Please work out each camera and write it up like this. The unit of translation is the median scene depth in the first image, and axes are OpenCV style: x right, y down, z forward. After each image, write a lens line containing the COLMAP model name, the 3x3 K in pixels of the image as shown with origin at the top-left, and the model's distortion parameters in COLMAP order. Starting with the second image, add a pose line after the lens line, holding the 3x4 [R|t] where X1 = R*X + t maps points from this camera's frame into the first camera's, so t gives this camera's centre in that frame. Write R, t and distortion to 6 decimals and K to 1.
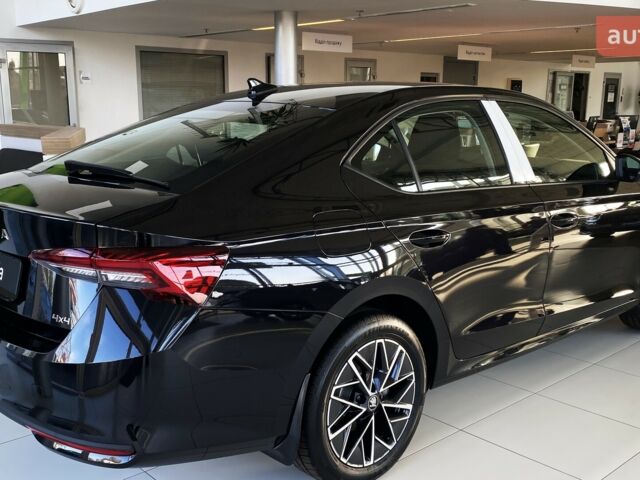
lens RADIAL K [[745.1, 0, 320.0], [0, 745.1, 240.0], [0, 0, 1]] dist [0.145891, -0.396903]
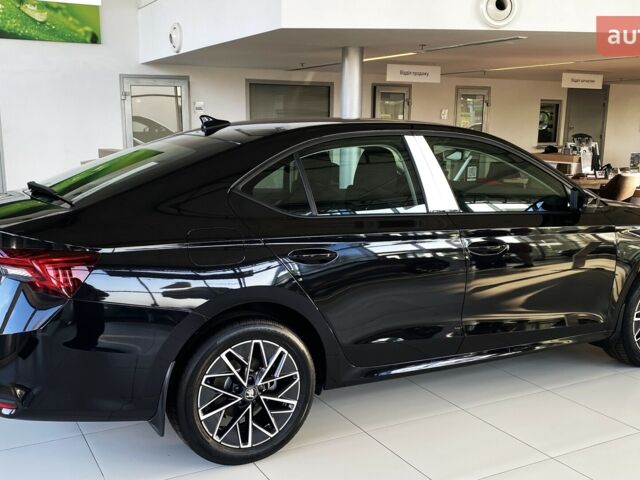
lens RADIAL K [[745.1, 0, 320.0], [0, 745.1, 240.0], [0, 0, 1]] dist [0.145891, -0.396903]
pose [[0.969315, 0.041531, -0.242290, 0.435582], [-0.048864, 0.998509, -0.024332, 0.000917], [0.240918, 0.035424, 0.969899, -0.110230]]
